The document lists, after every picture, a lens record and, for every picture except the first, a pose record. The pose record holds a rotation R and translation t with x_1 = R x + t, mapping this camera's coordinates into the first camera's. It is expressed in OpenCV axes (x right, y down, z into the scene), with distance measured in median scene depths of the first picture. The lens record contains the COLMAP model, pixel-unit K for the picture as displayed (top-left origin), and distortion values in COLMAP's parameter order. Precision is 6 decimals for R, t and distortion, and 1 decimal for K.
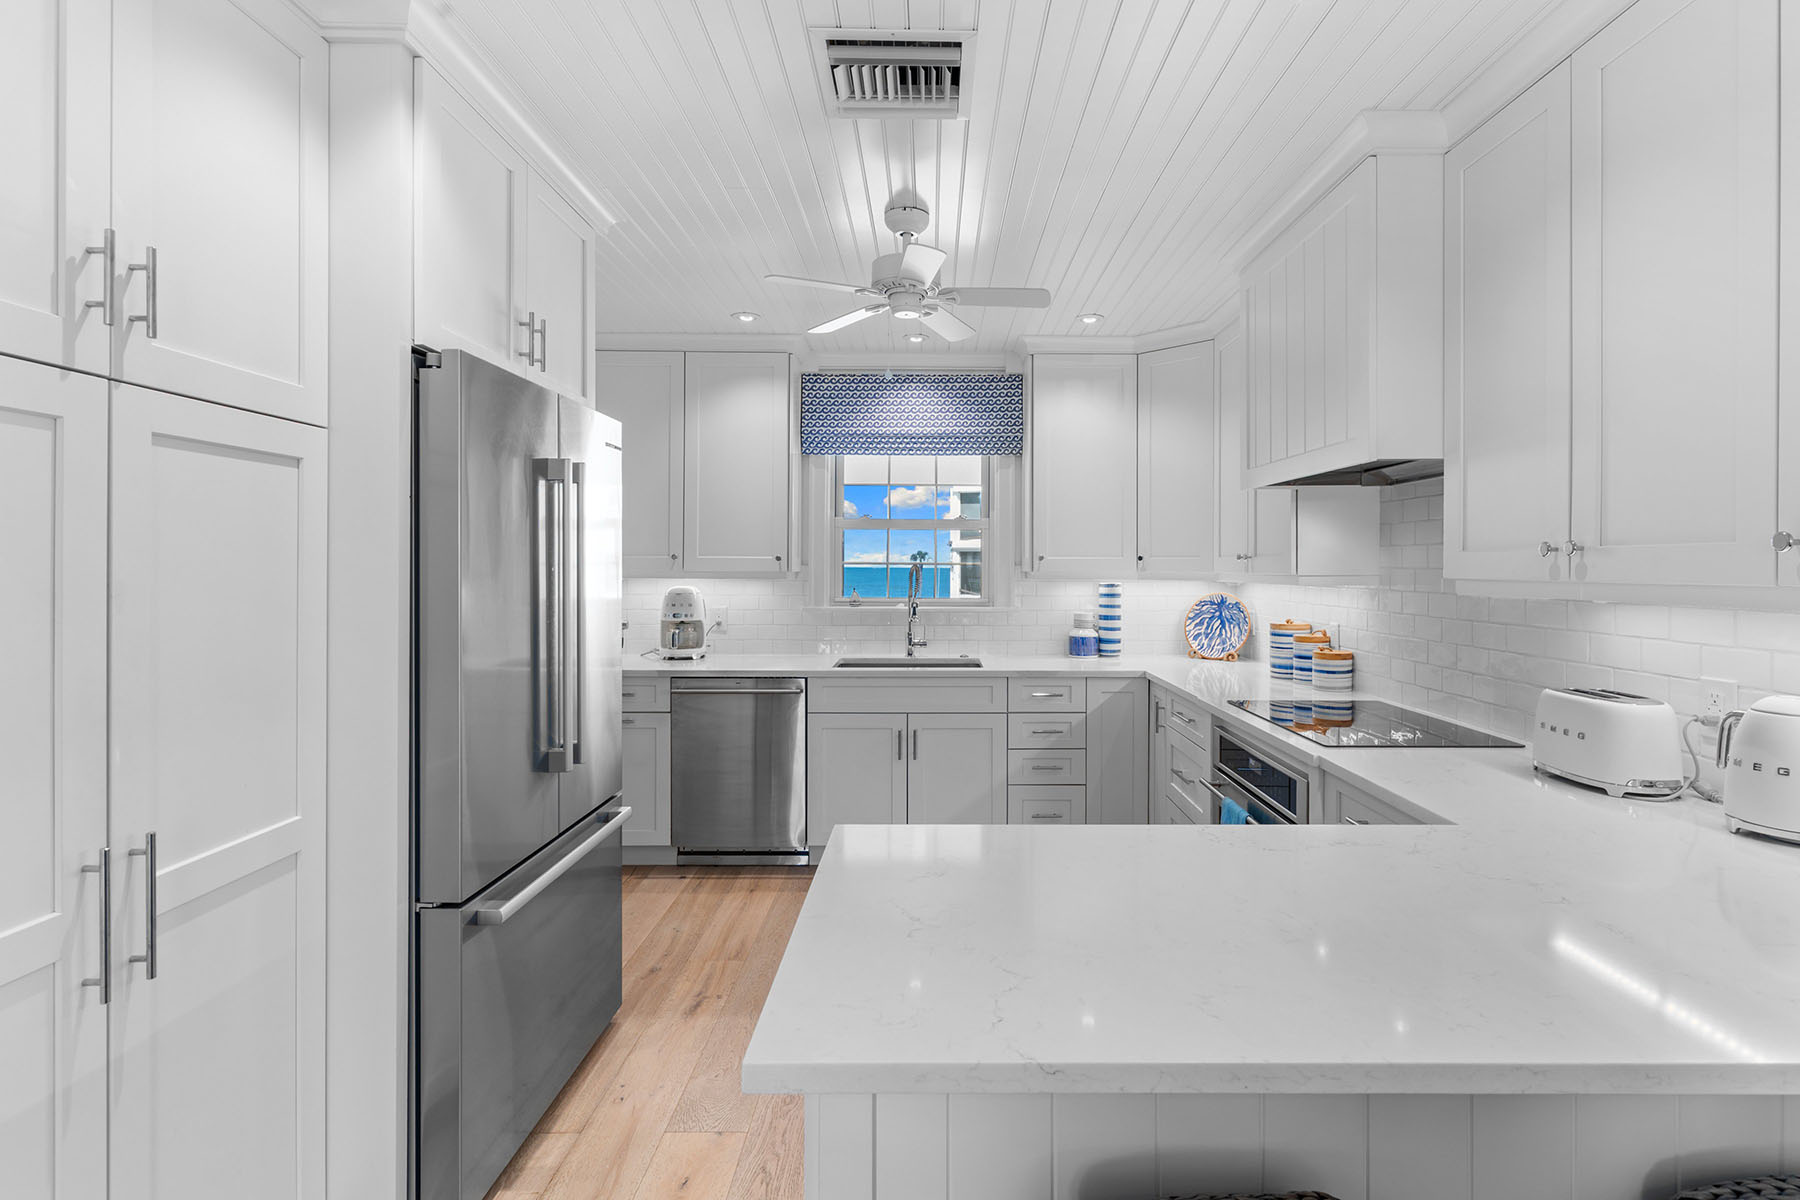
lens RADIAL K [[863.6, 0, 947.2], [0, 863.6, 565.5], [0, 0, 1]] dist [0.003366, 0.000246]
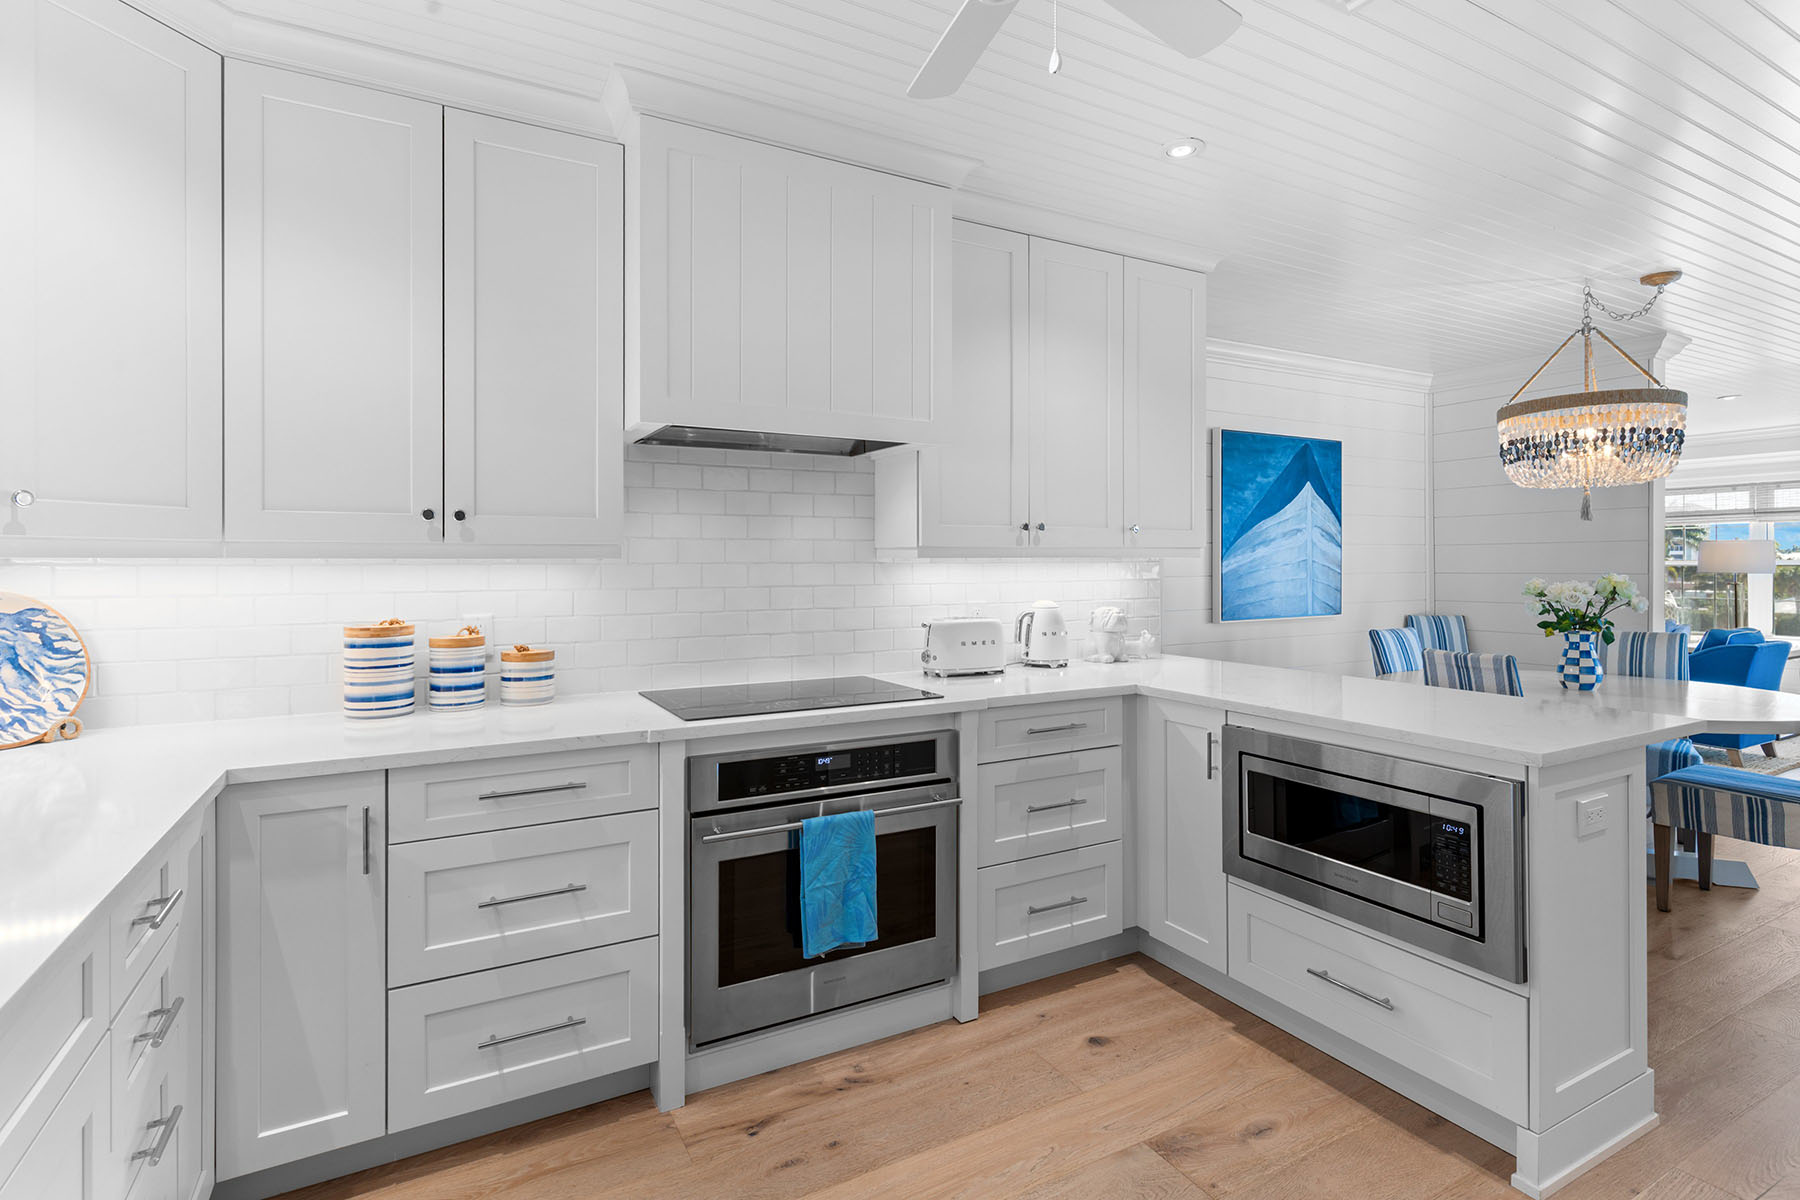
lens RADIAL K [[863.6, 0, 889.6], [0, 863.6, 564.4], [0, 0, 1]] dist [0.003366, 0.000246]
pose [[-0.459388, -0.002809, 0.888231, -0.300103], [0.002268, 0.999988, 0.004335, 0.020458], [-0.888233, 0.004006, -0.459376, 0.932870]]
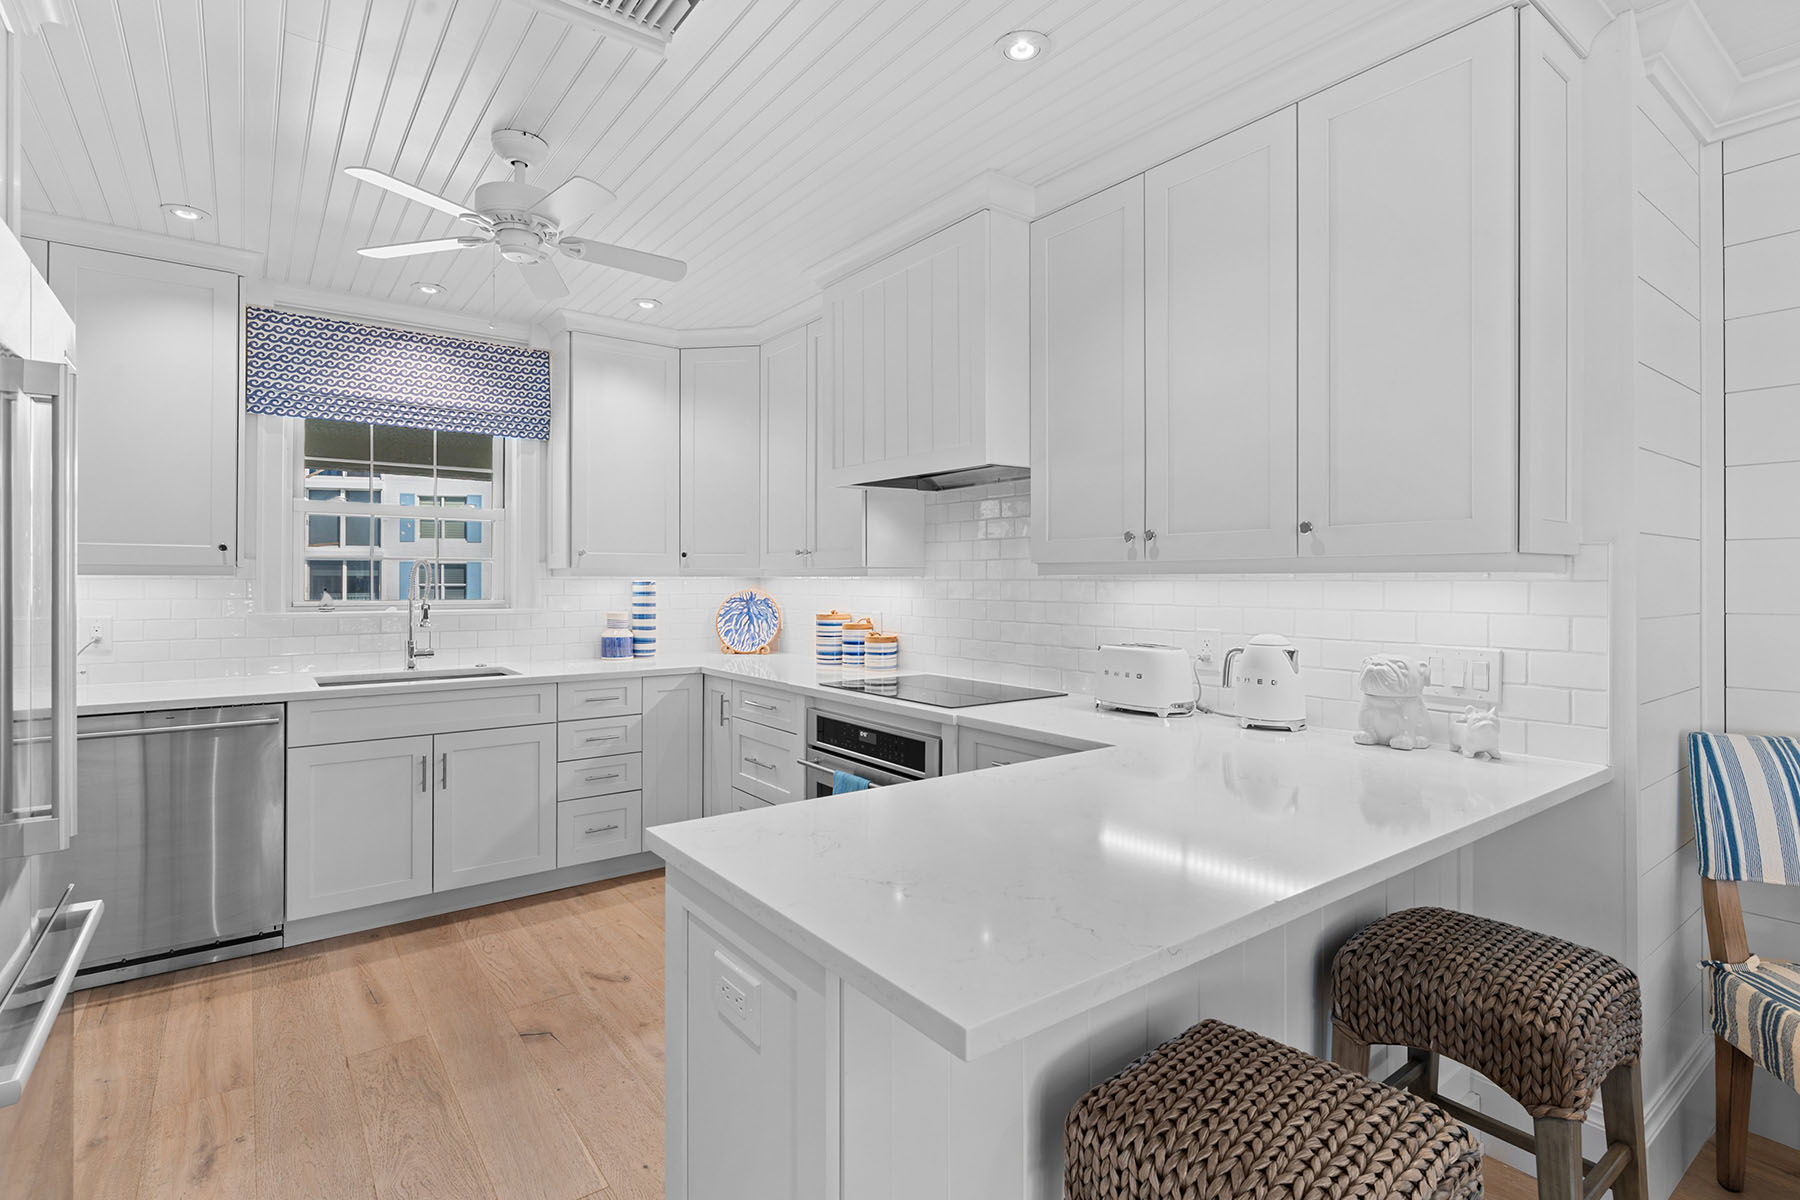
lens RADIAL K [[863.6, 0, 889.7], [0, 863.6, 571.7], [0, 0, 1]] dist [0.003366, 0.000246]
pose [[0.811056, 0.003845, 0.584955, -0.178403], [0.001227, 0.999965, -0.008273, 0.021392], [-0.584967, 0.007428, 0.811023, 0.064235]]
